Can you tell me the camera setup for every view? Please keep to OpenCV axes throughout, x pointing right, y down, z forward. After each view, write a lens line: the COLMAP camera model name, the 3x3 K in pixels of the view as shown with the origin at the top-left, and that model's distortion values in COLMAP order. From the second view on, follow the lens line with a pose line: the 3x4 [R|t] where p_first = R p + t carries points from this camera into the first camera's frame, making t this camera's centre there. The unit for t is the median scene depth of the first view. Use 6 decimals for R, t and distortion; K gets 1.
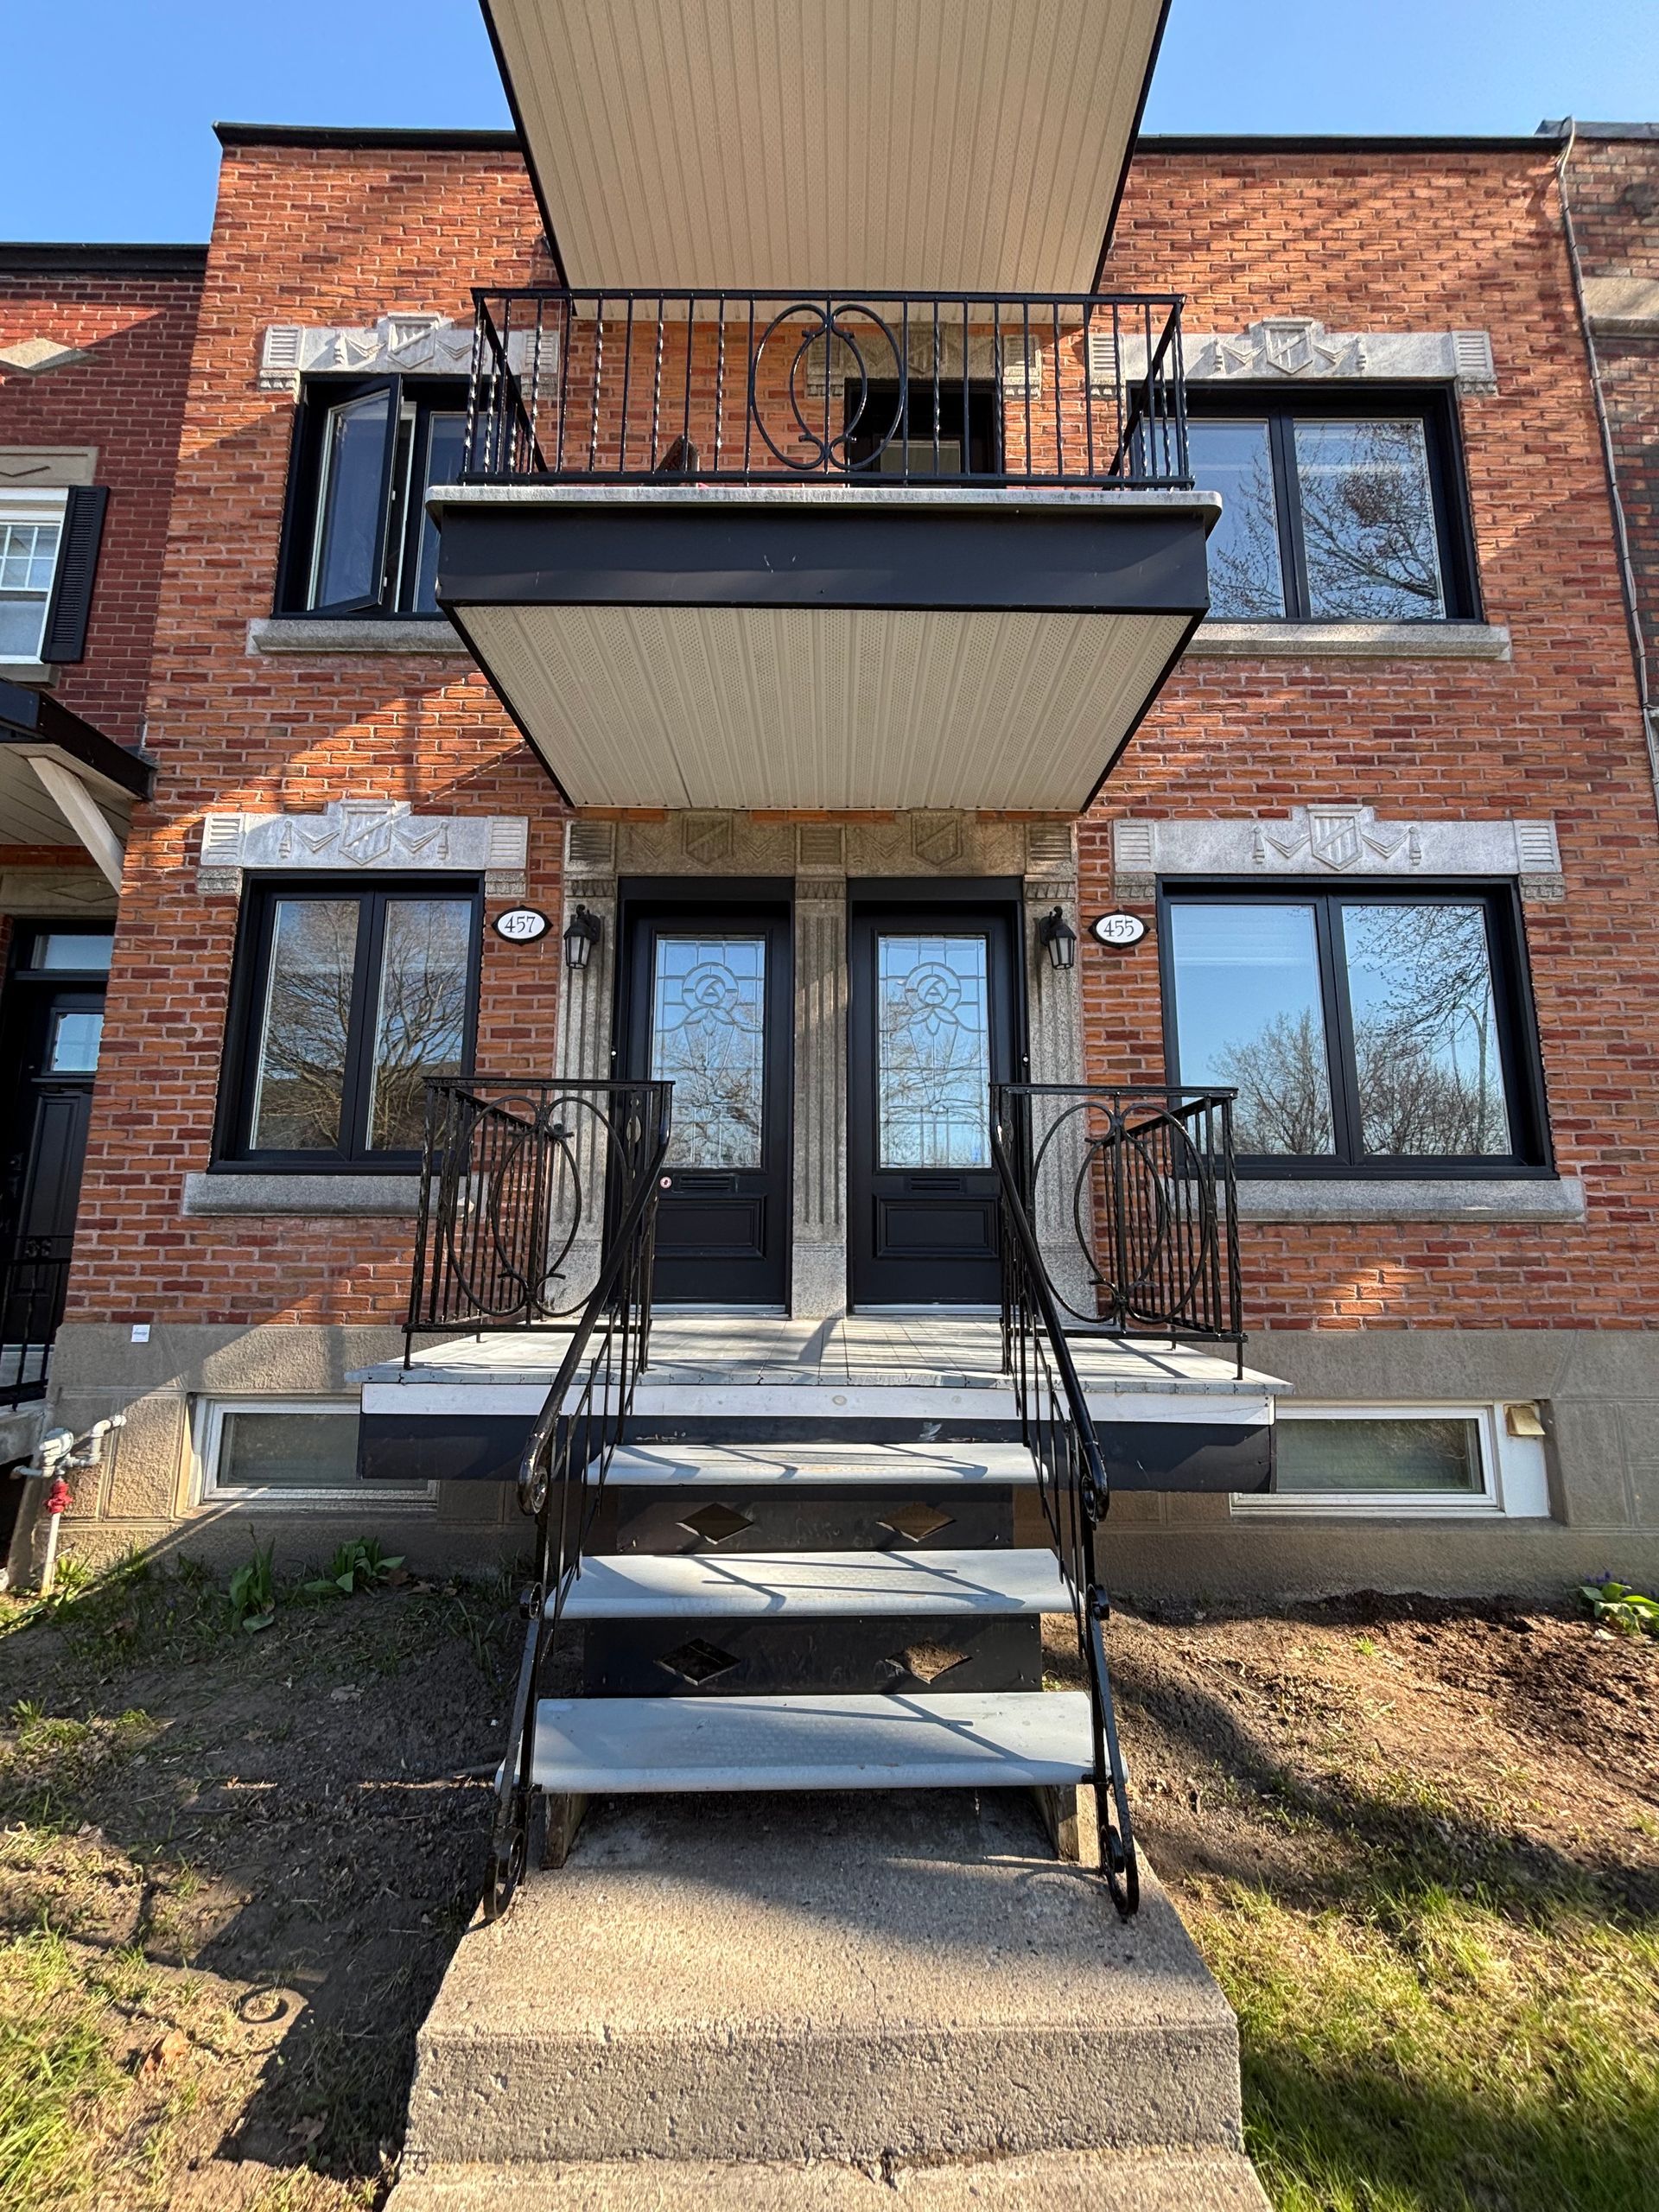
lens RADIAL K [[874.2, 0, 820.4], [0, 874.2, 1109.3], [0, 0, 1]] dist [0.002327, 0.000000]
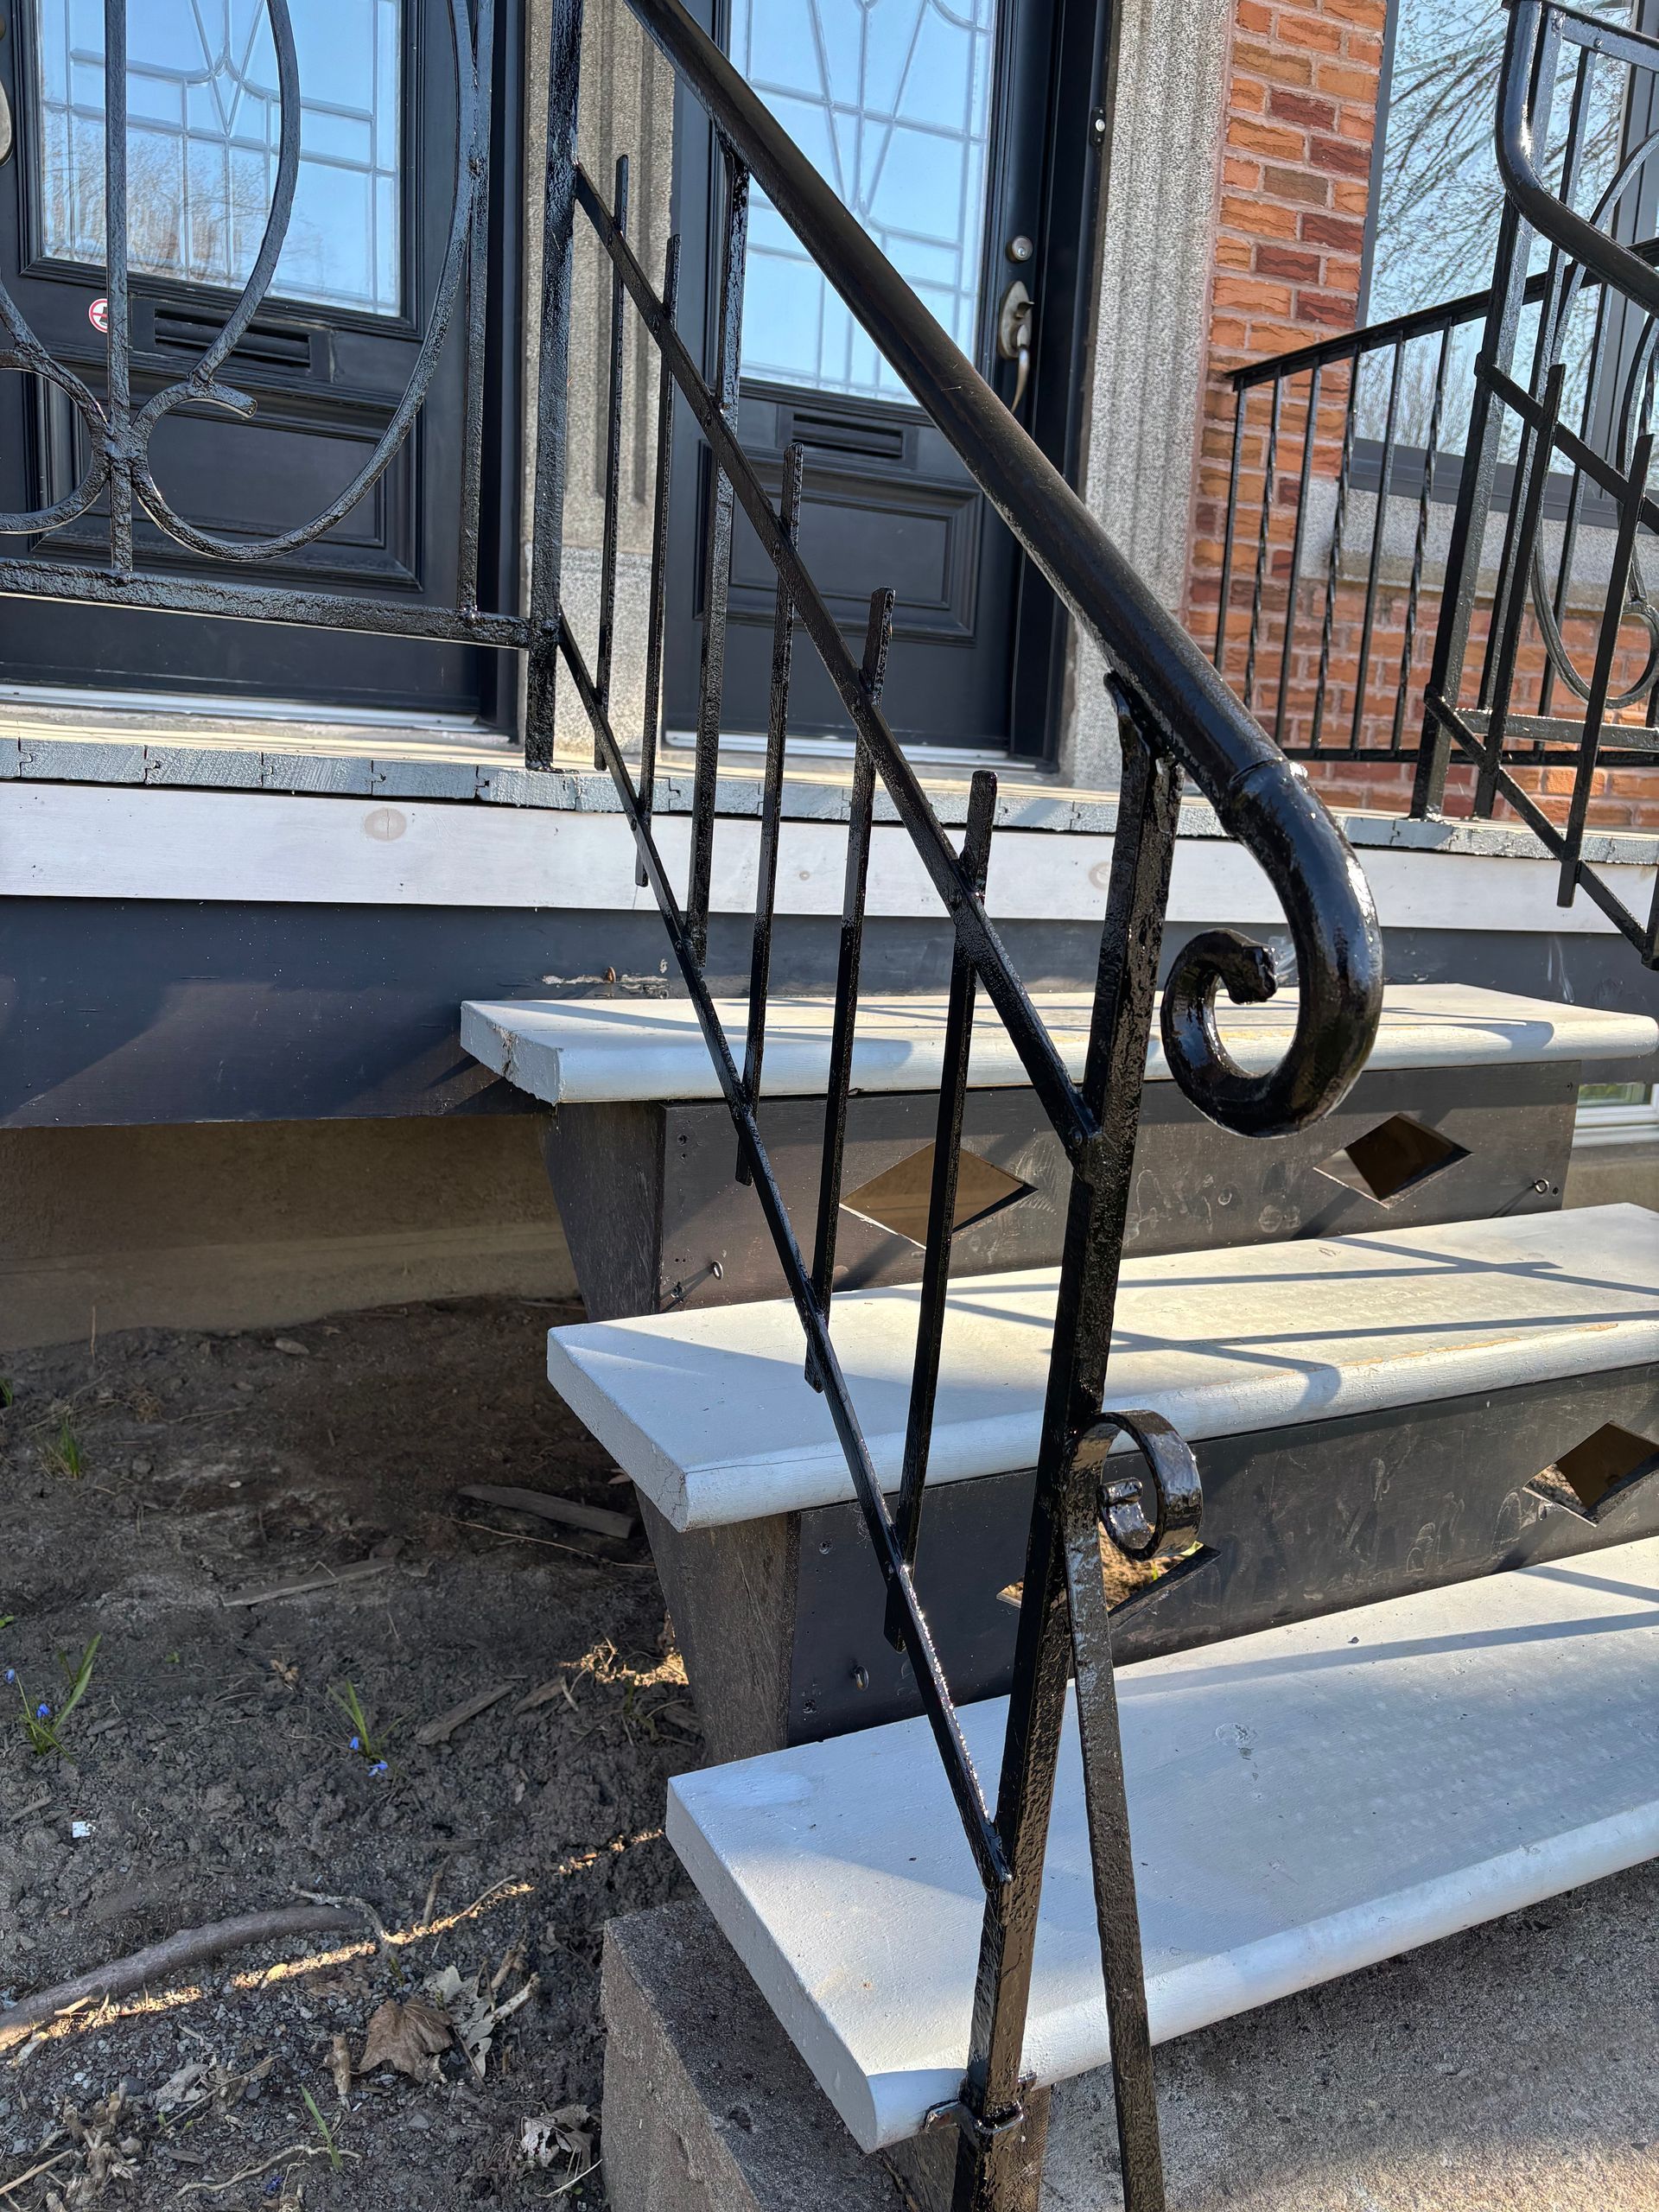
lens RADIAL K [[1650.9, 0, 798.3], [0, 1650.9, 1103.6], [0, 0, 1]] dist [0.014949, -0.004434]
pose [[0.898030, -0.041956, 0.437929, -0.460516], [-0.112967, 0.940073, 0.321716, 0.259616], [-0.425183, -0.338382, 0.839474, 0.543450]]
